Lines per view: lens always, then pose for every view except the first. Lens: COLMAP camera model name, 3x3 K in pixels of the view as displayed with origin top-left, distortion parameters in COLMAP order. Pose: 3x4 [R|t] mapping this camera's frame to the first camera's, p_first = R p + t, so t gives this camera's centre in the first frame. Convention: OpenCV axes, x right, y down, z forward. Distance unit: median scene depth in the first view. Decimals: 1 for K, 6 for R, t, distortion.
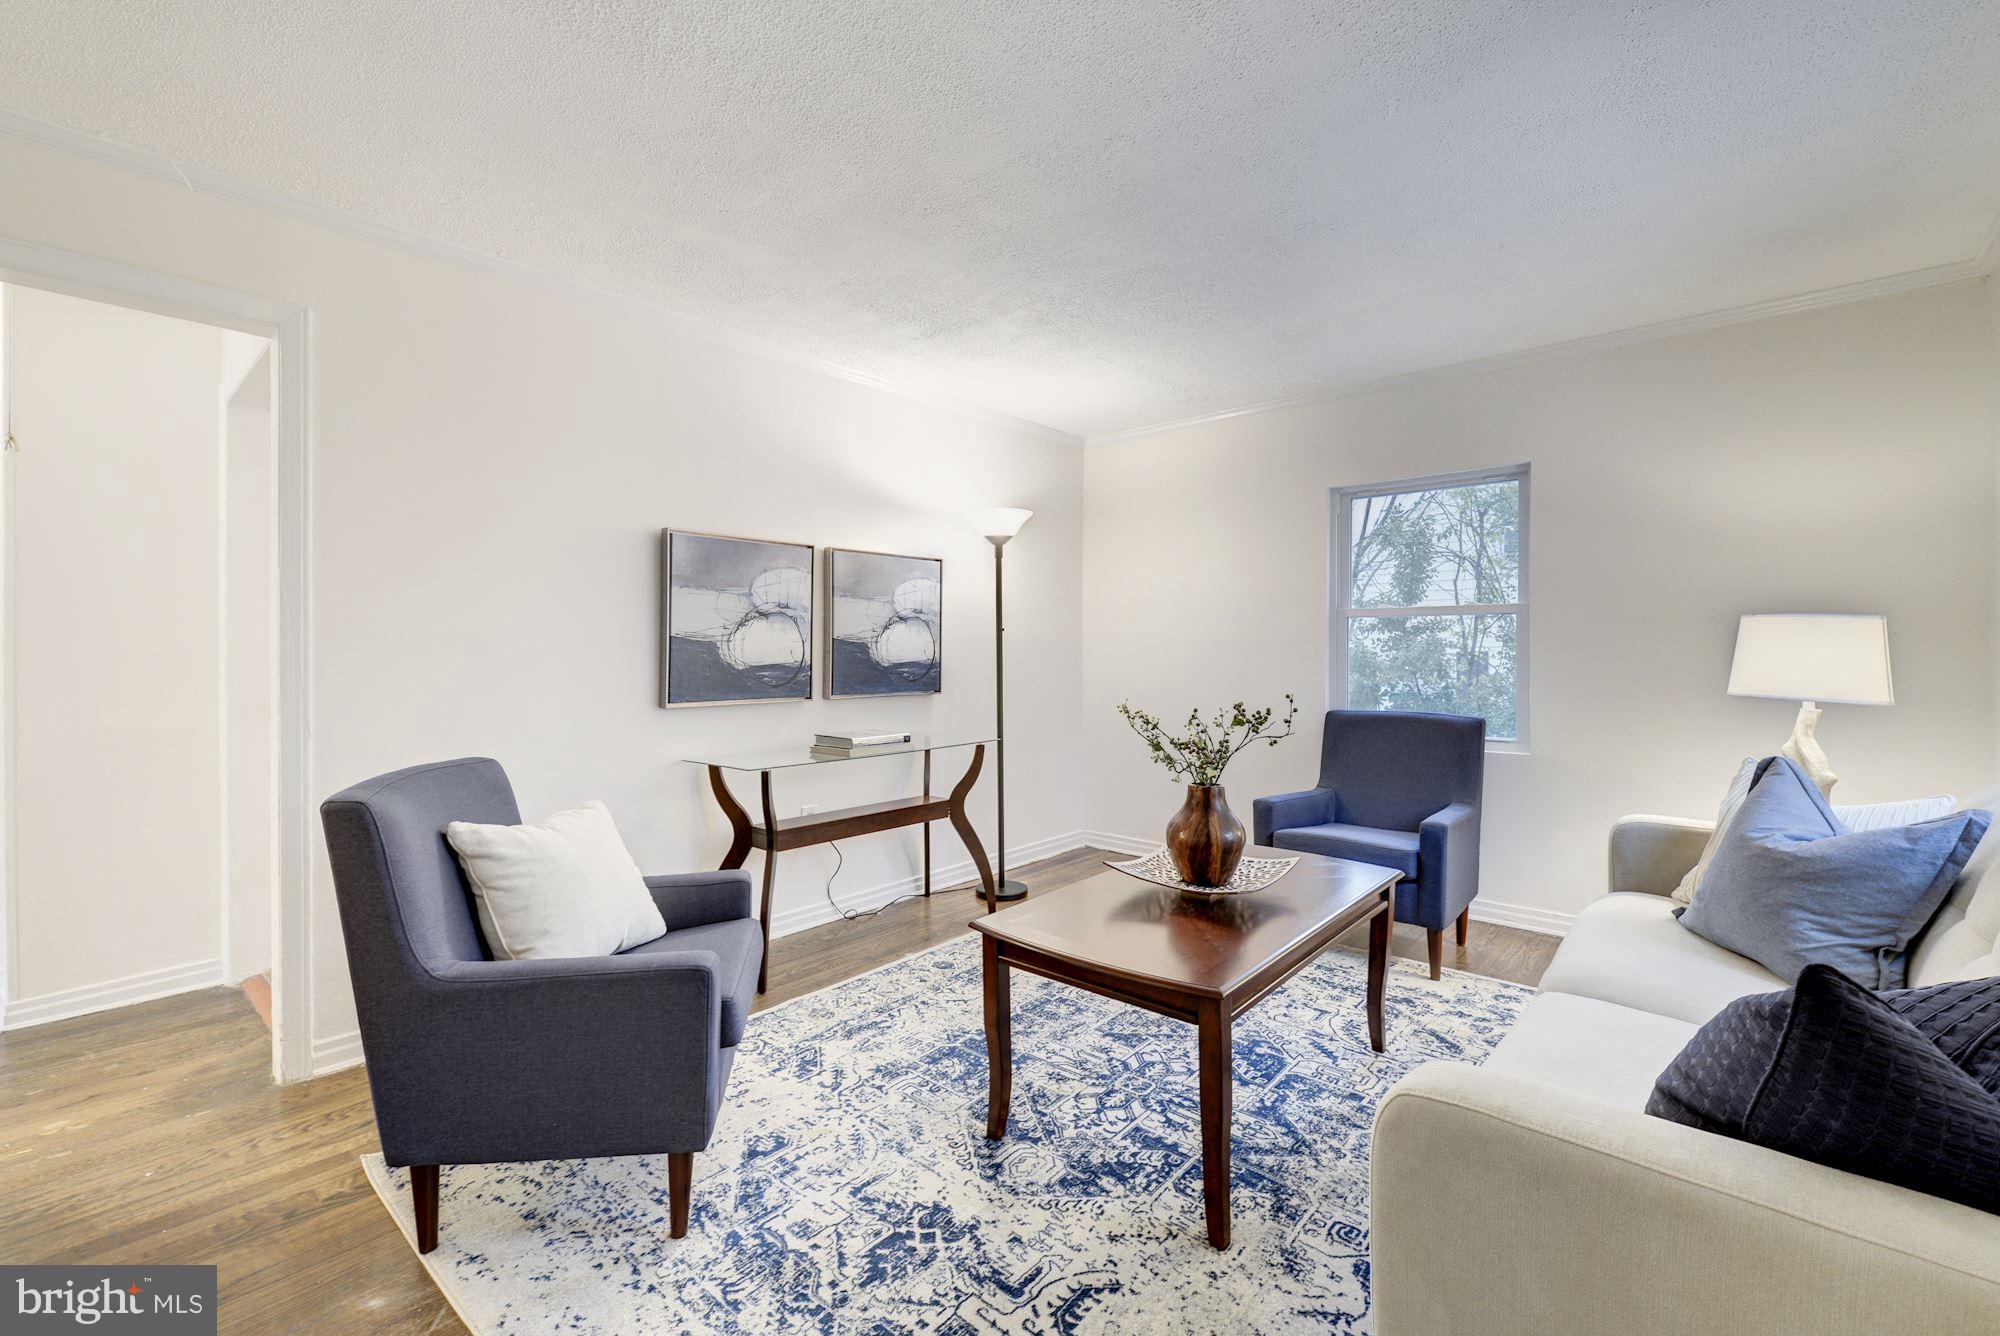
lens RADIAL K [[852.8, 0, 999.4], [0, 852.8, 660.7], [0, 0, 1]] dist [0.004756, -0.000301]
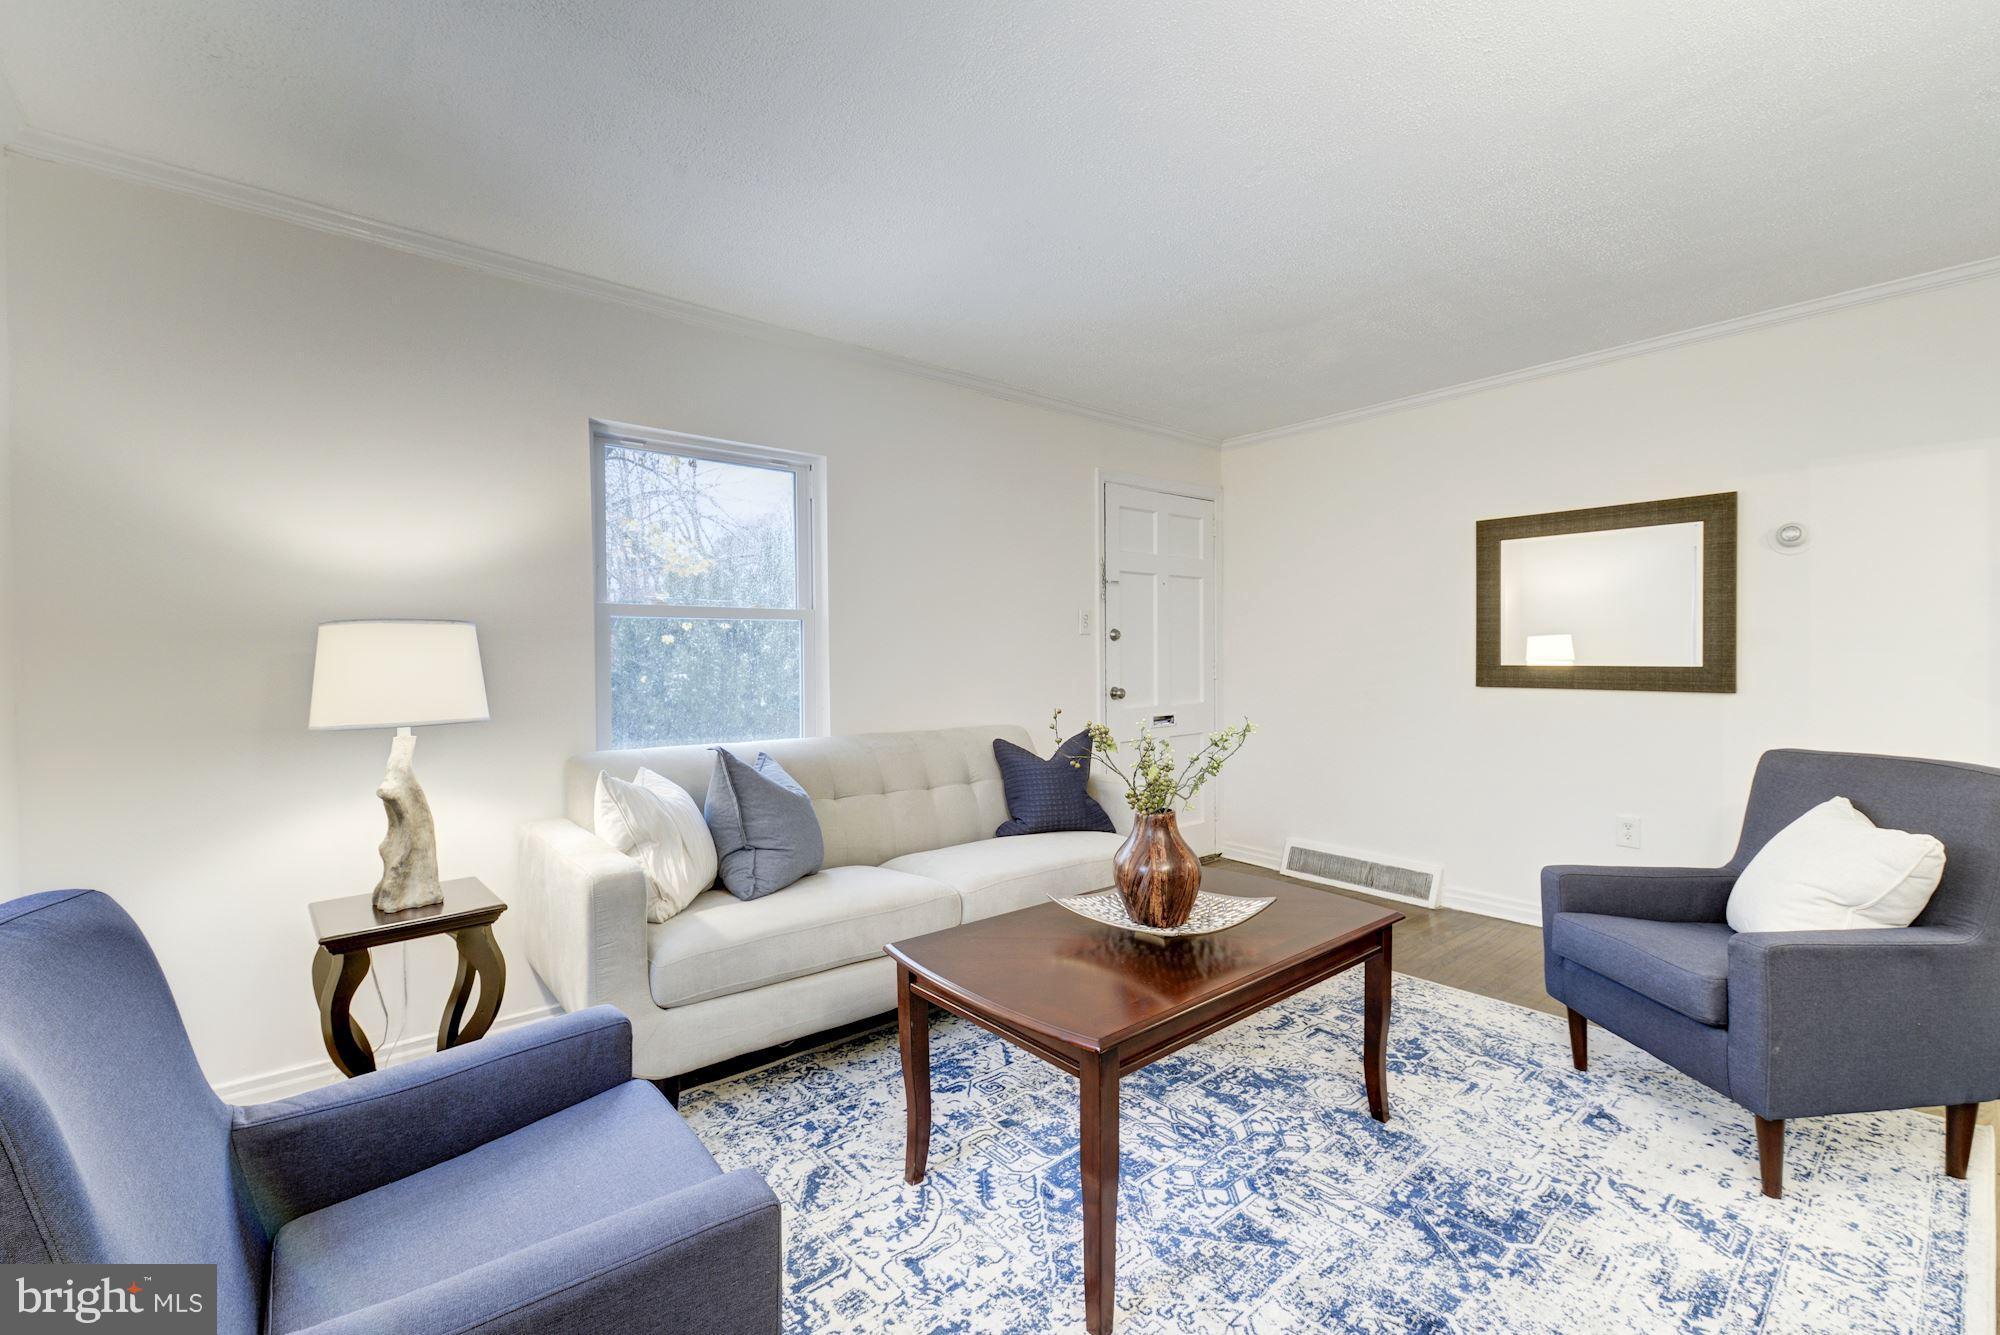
lens RADIAL K [[852.8, 0, 999.4], [0, 852.8, 660.2], [0, 0, 1]] dist [0.004756, -0.000301]
pose [[-0.989195, 0.006271, 0.146470, 0.279699], [0.009842, 0.999671, 0.023666, -0.036384], [-0.146273, 0.024852, -0.988932, 1.939920]]
